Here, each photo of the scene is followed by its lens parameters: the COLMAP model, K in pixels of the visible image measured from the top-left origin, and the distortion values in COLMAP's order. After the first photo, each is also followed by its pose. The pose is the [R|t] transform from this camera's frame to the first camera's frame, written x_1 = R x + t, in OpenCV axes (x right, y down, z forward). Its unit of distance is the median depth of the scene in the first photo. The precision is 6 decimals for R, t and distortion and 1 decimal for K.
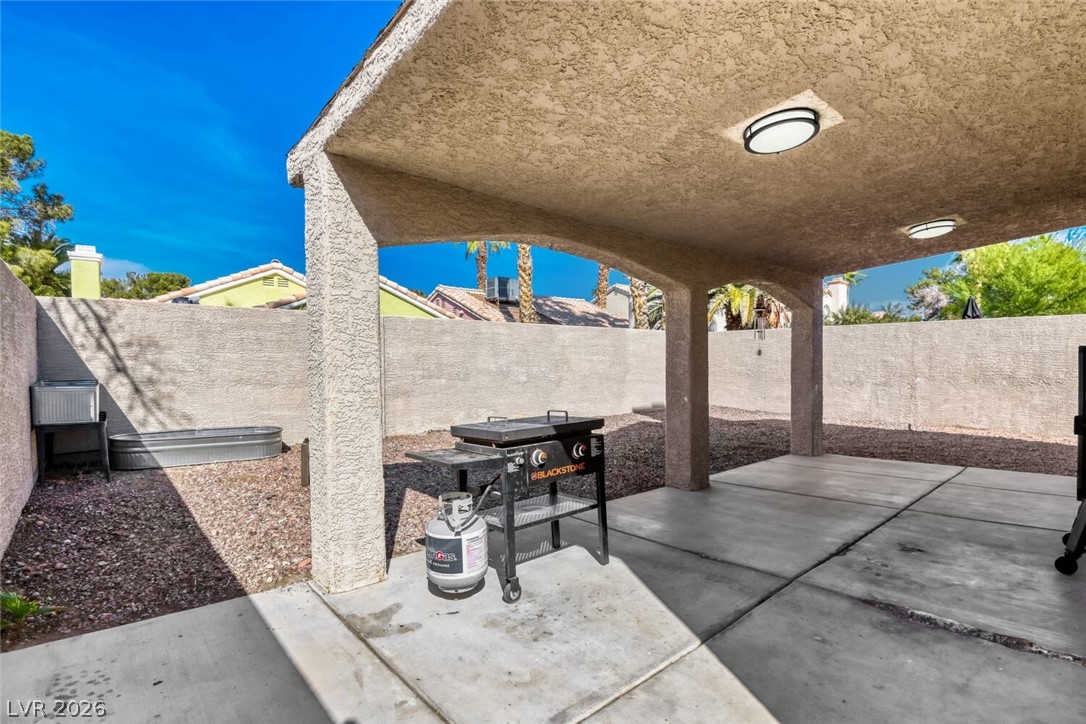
lens RADIAL K [[532.6, 0, 540.1], [0, 532.6, 363.6], [0, 0, 1]] dist [-0.030761, -0.000668]
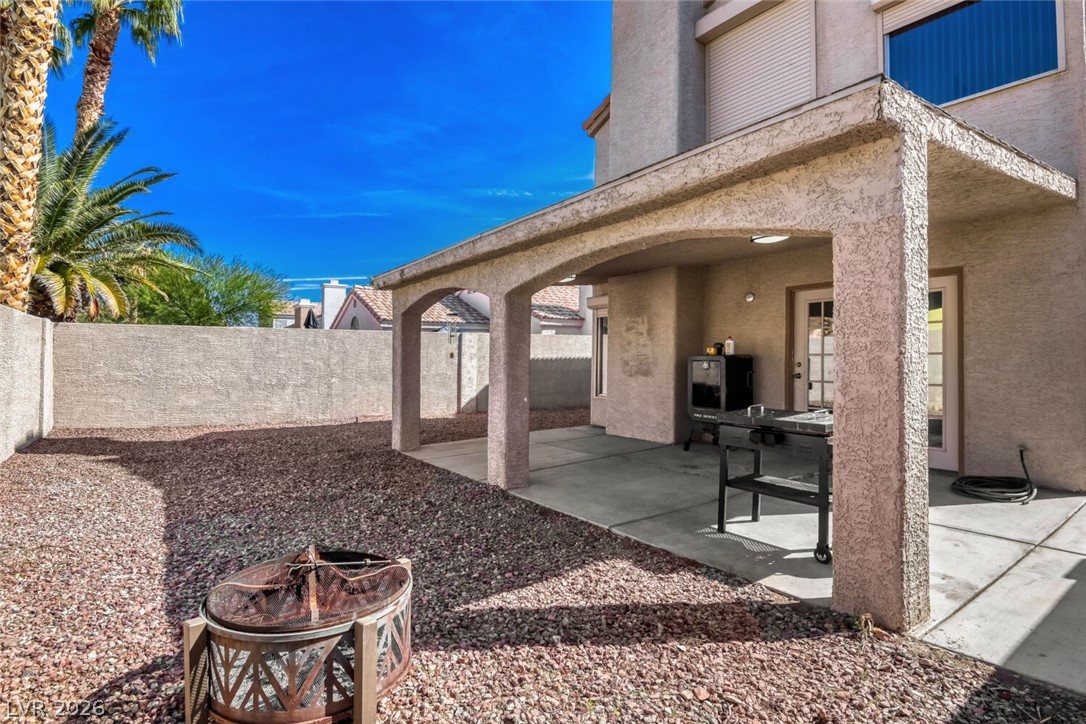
lens RADIAL K [[522.3, 0, 541.1], [0, 522.3, 357.9], [0, 0, 1]] dist [-0.004105, 0.000029]
pose [[0.094502, 0.008335, 0.995490, -0.385470], [0.008546, 0.999921, -0.009184, -0.003030], [-0.995488, 0.009375, 0.094423, 0.443317]]
